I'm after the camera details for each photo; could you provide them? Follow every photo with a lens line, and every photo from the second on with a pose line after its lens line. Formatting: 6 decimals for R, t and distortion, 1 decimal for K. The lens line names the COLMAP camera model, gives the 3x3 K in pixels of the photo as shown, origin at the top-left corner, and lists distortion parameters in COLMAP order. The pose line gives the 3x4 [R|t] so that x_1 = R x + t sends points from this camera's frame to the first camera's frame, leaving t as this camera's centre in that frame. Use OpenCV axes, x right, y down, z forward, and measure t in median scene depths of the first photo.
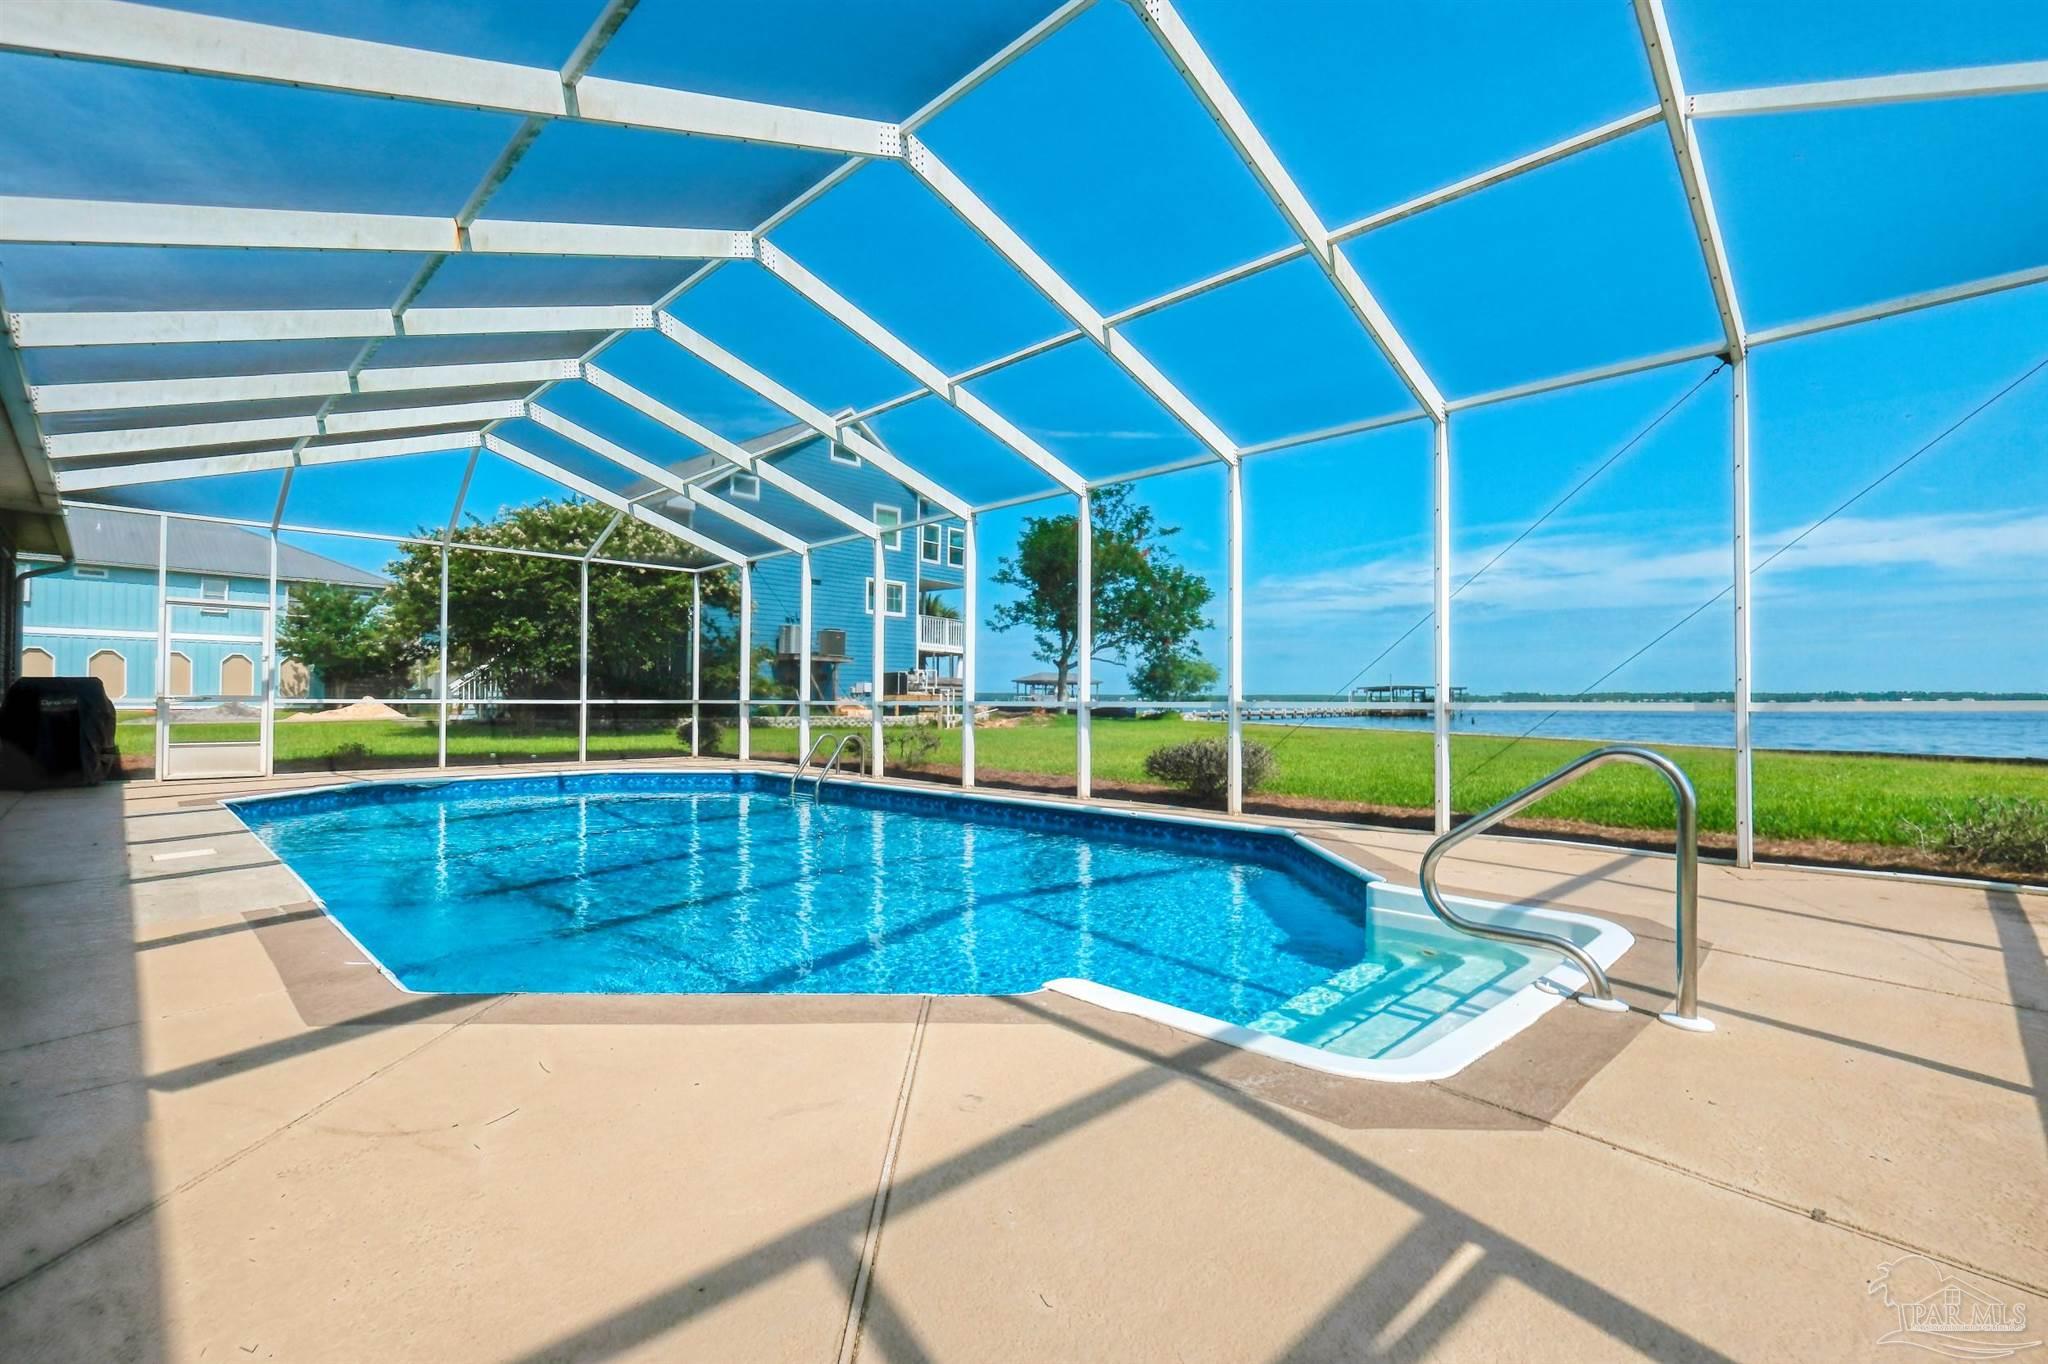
lens RADIAL K [[907.7, 0, 1017.8], [0, 907.7, 695.9], [0, 0, 1]] dist [-0.003309, -0.000263]
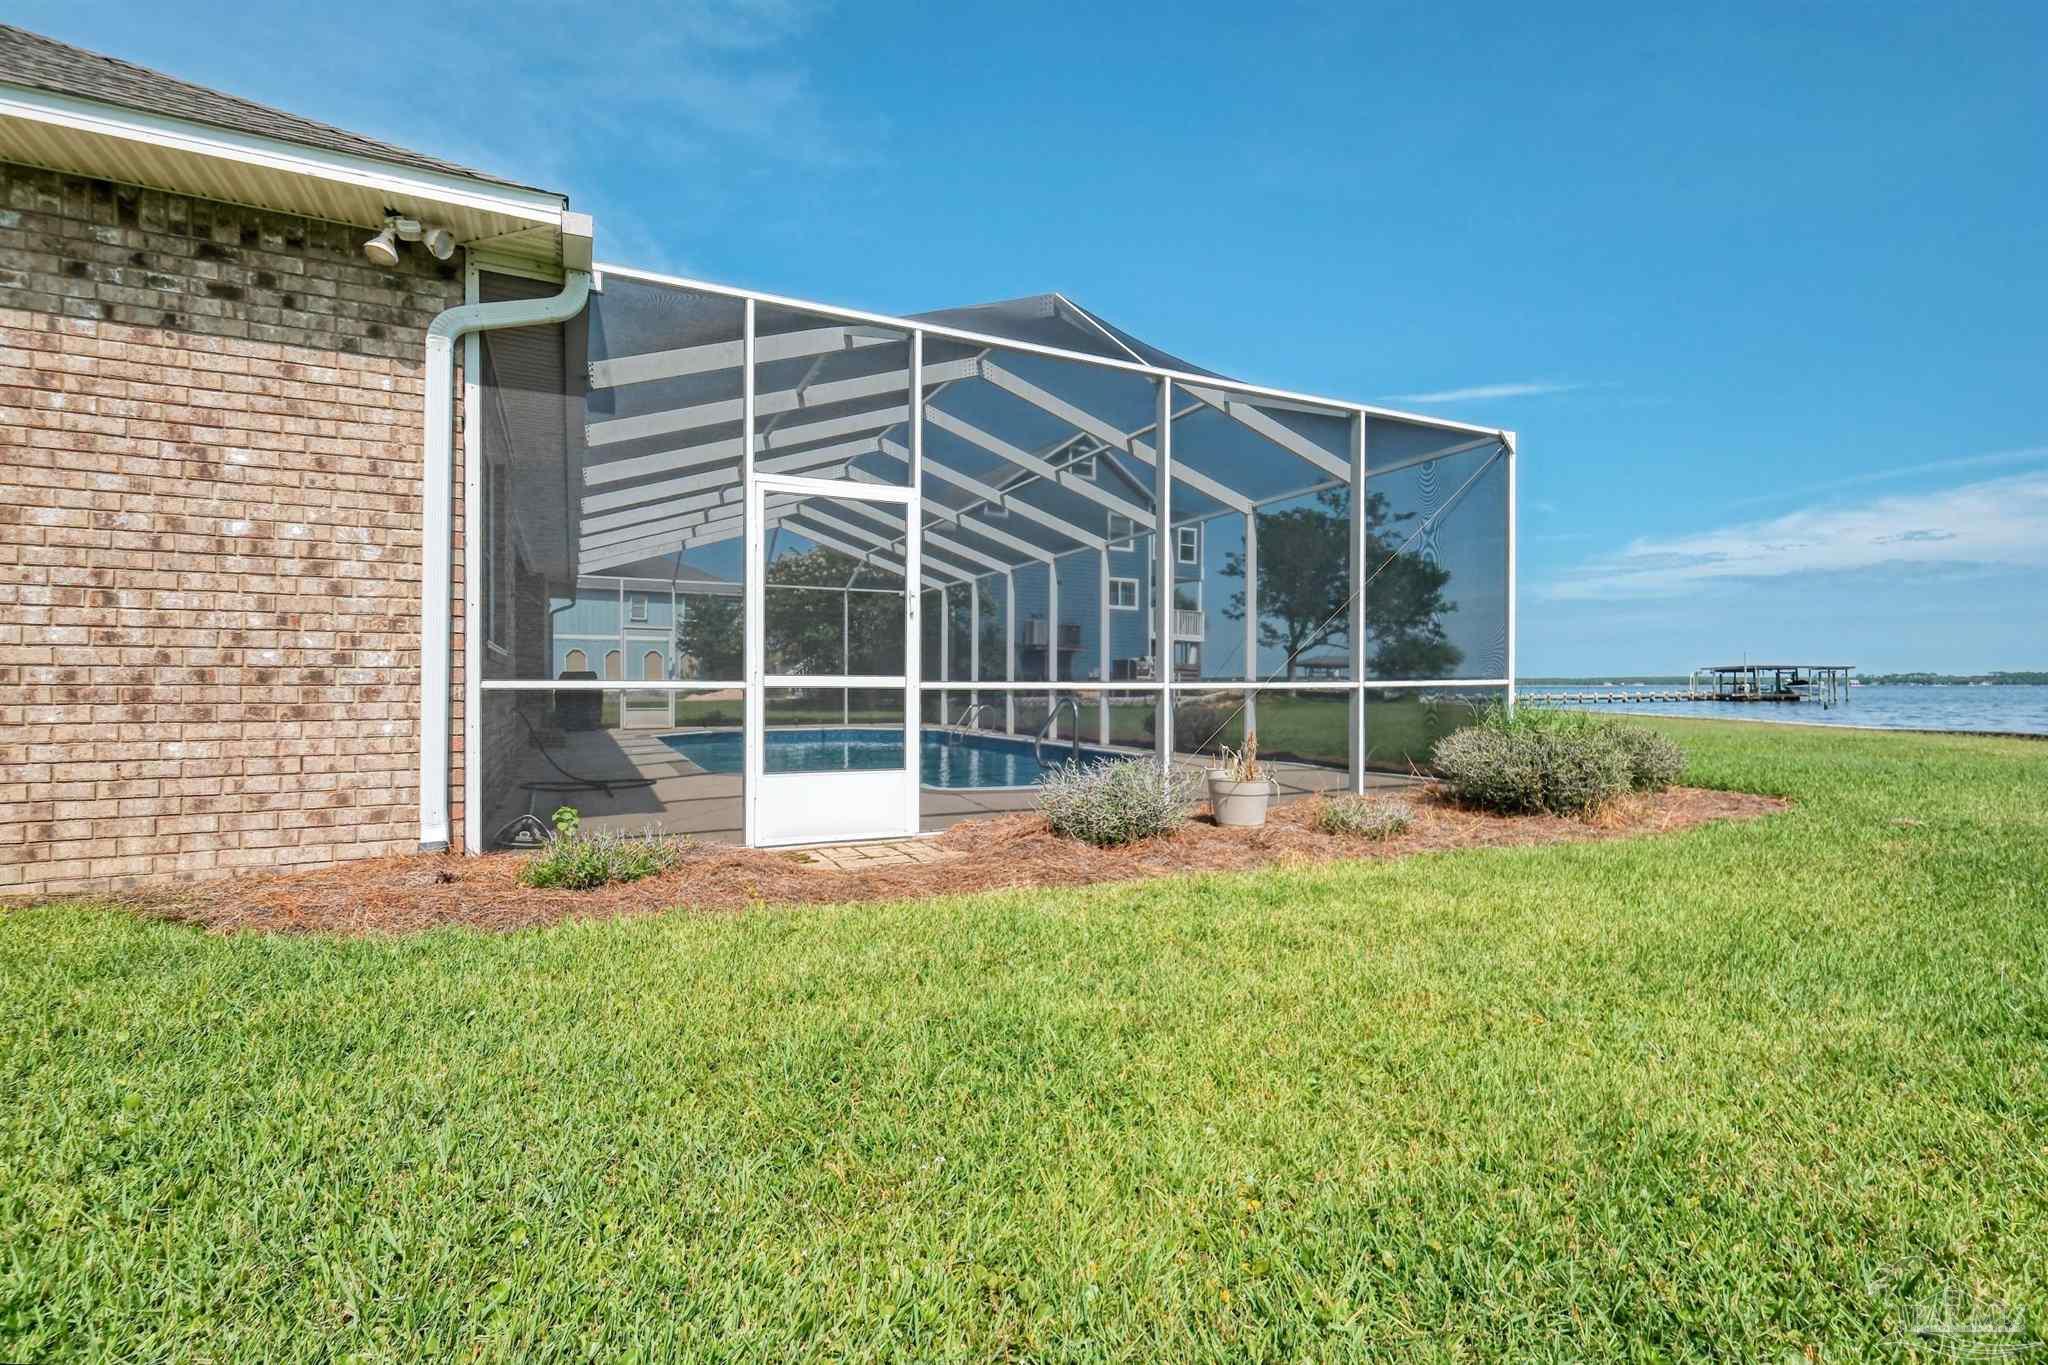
lens RADIAL K [[907.7, 0, 1017.8], [0, 907.7, 696.4], [0, 0, 1]] dist [-0.003309, -0.000263]
pose [[0.946757, 0.000719, -0.321948, 0.092262], [0.004904, 0.999849, 0.016653, 0.000768], [0.321911, -0.017345, 0.946611, -0.111104]]
